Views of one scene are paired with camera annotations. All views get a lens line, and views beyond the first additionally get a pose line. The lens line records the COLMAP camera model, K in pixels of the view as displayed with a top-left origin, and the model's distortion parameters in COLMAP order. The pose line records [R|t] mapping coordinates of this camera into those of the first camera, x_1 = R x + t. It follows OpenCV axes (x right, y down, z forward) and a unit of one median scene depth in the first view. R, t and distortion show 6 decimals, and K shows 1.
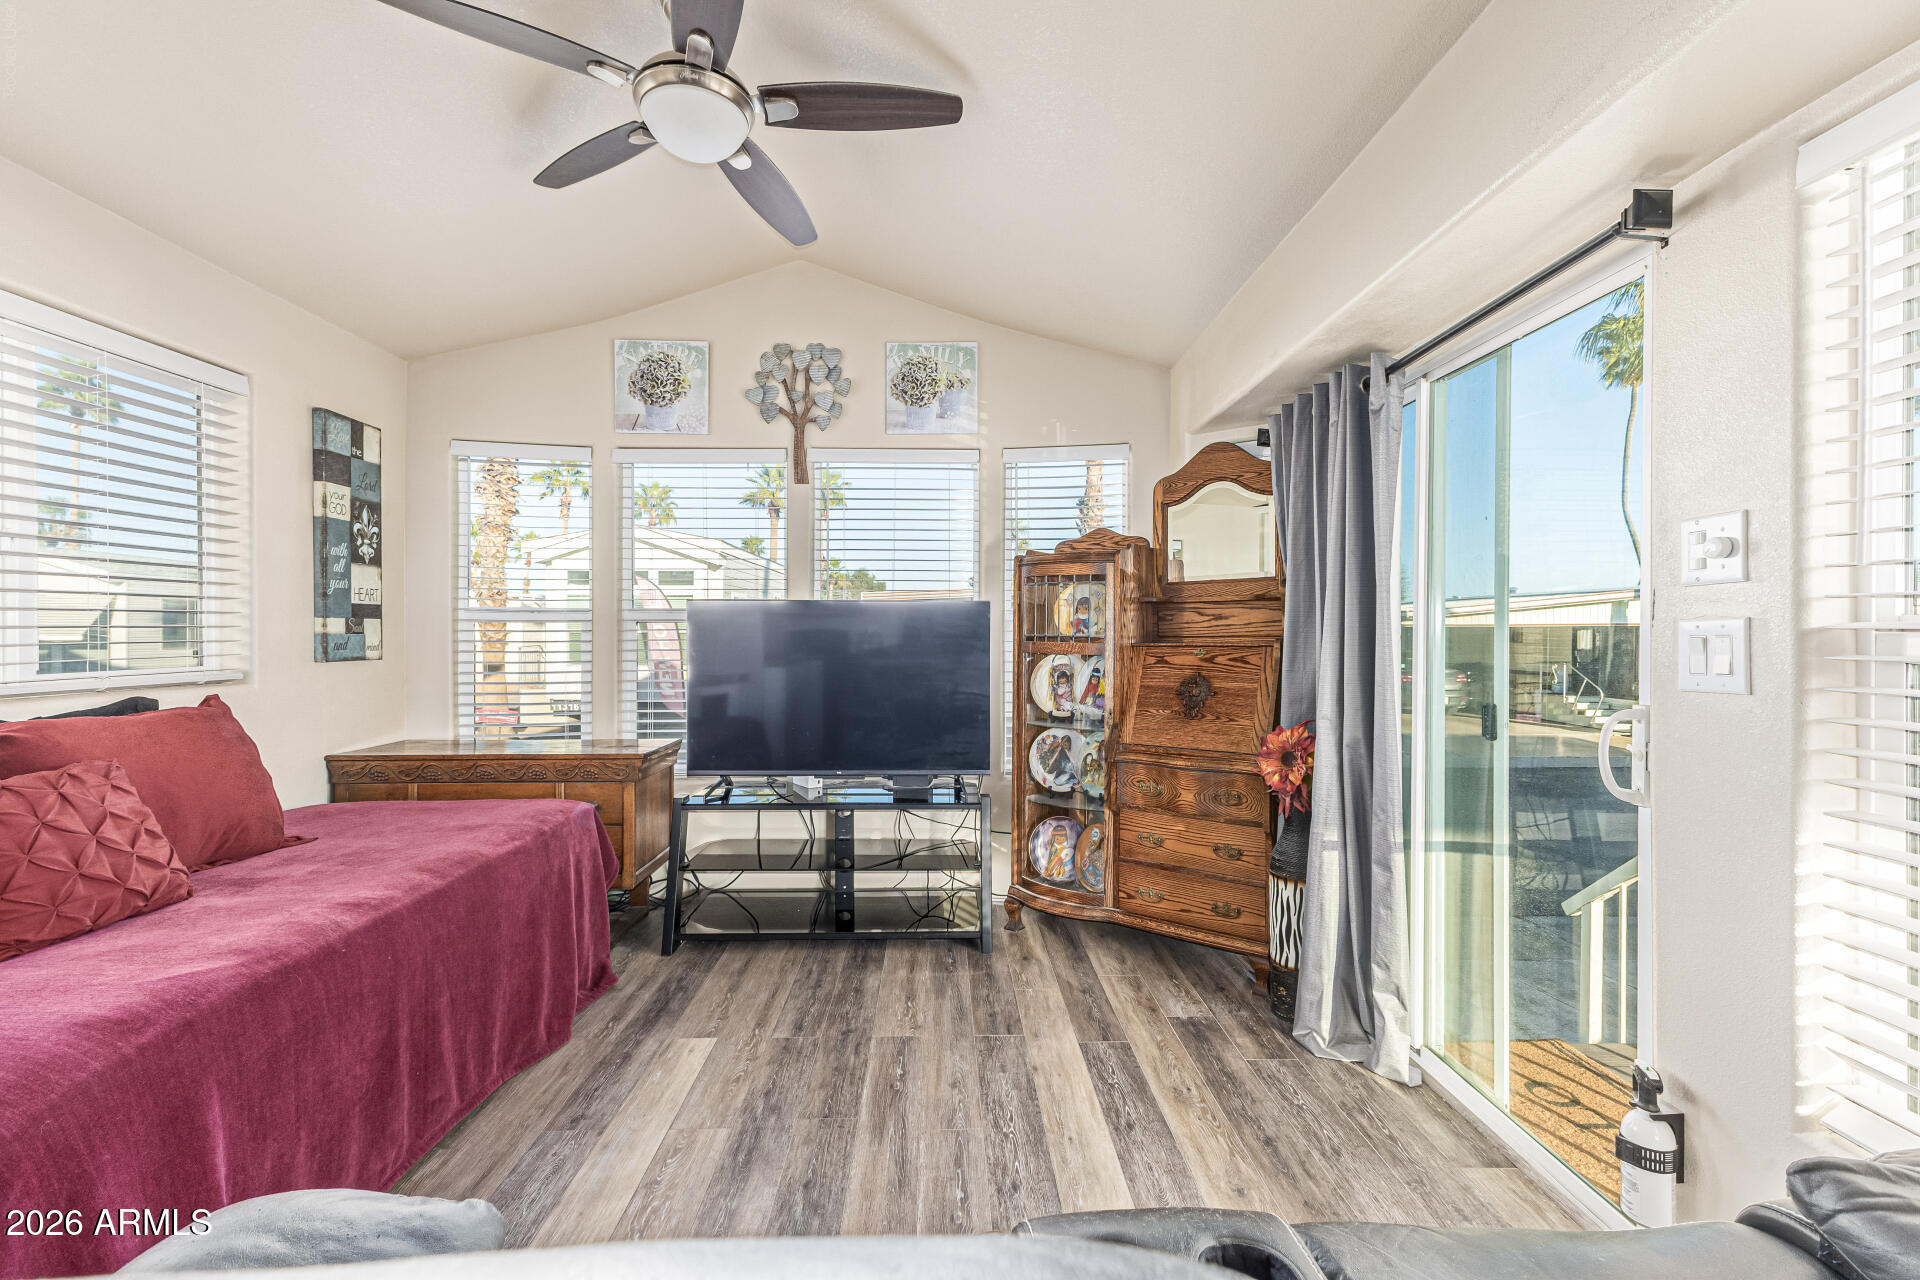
lens RADIAL K [[833.4, 0, 974.9], [0, 833.4, 638.2], [0, 0, 1]] dist [0.012068, -0.004057]
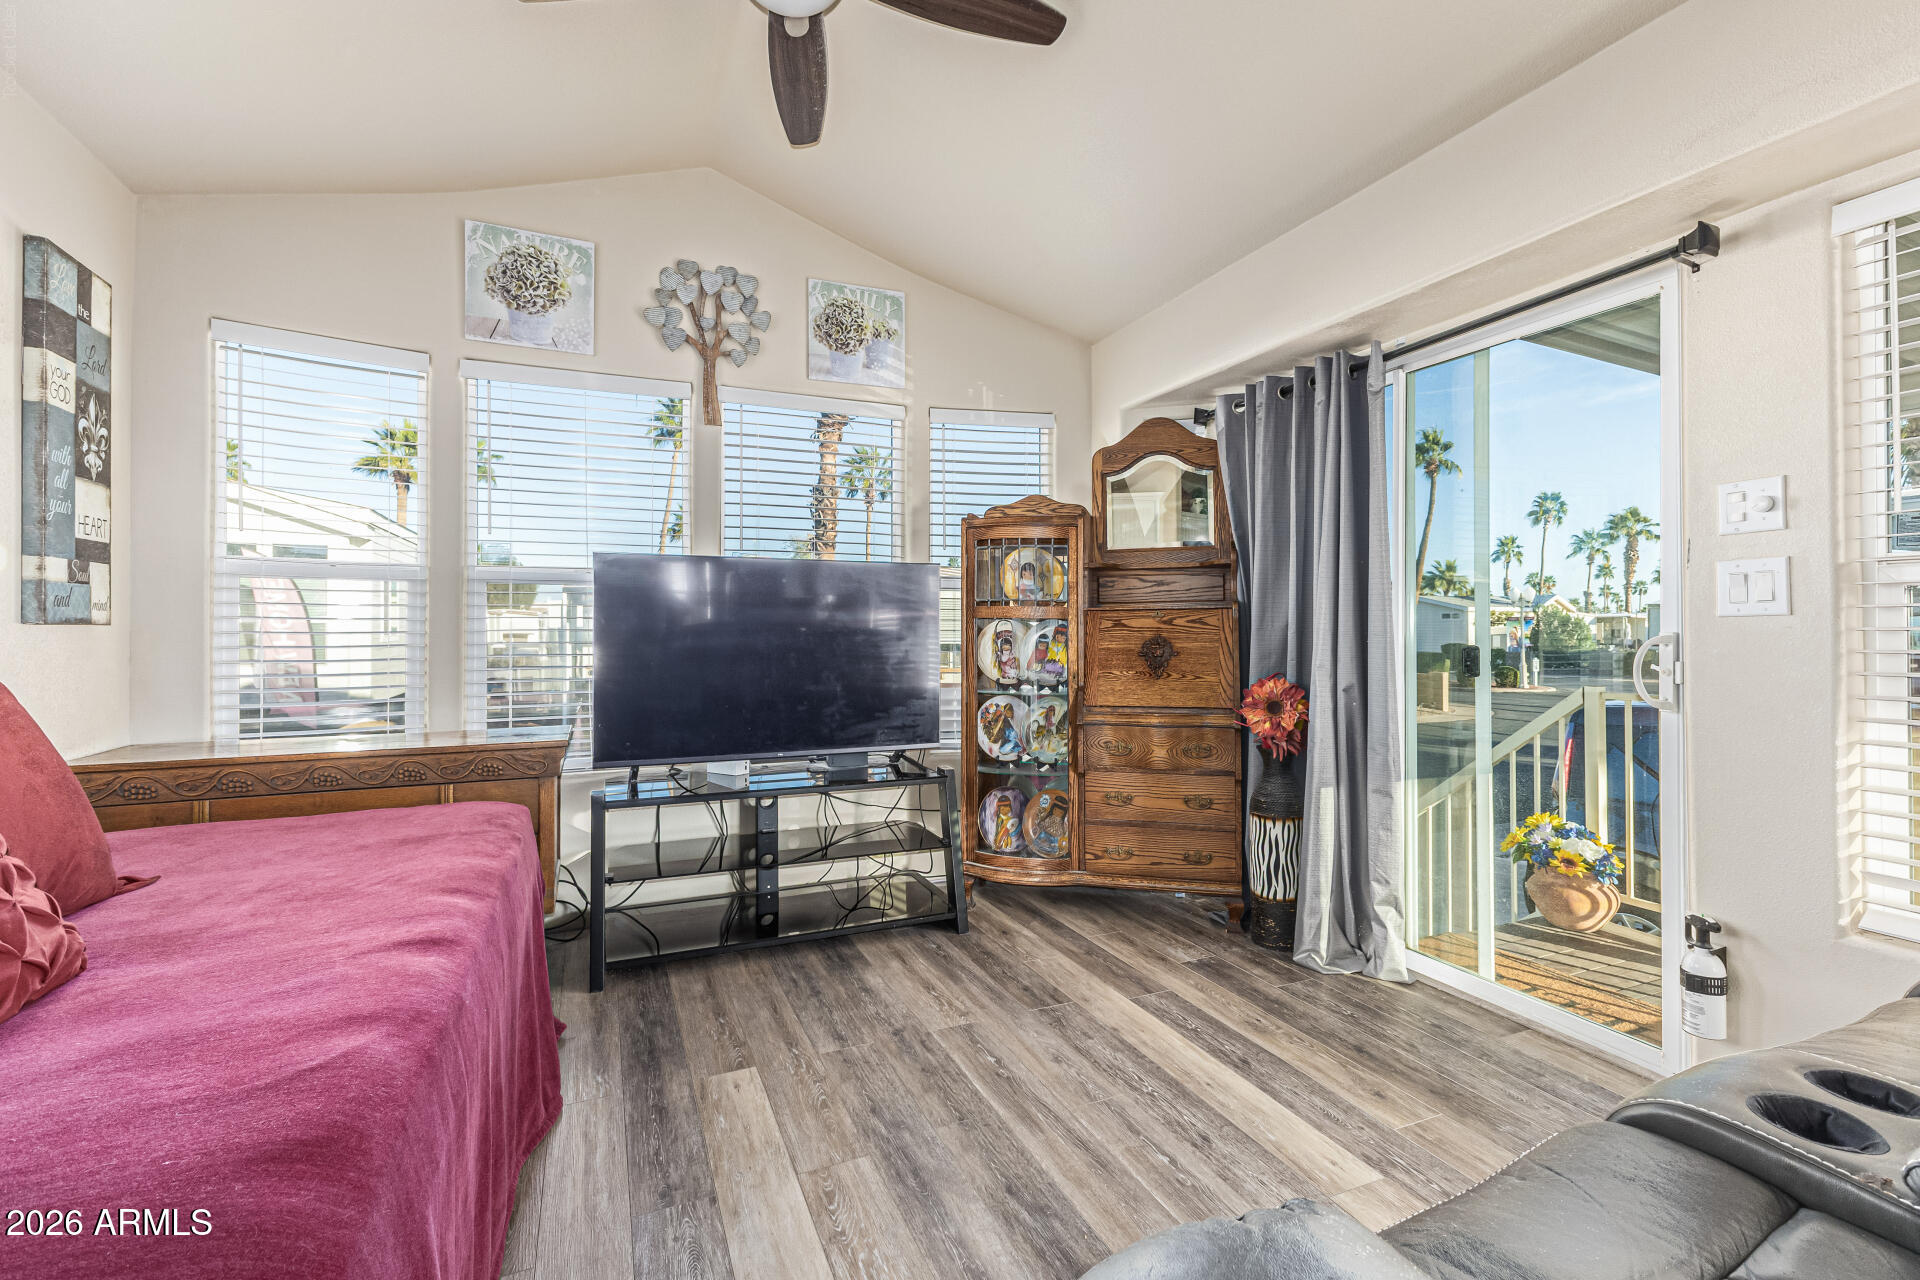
lens RADIAL K [[833.4, 0, 977.9], [0, 833.4, 629.1], [0, 0, 1]] dist [0.012068, -0.004057]
pose [[0.927444, -0.002712, 0.373951, -0.308584], [0.005720, 0.999960, -0.006933, 0.037484], [-0.373917, 0.008569, 0.927423, 0.105988]]
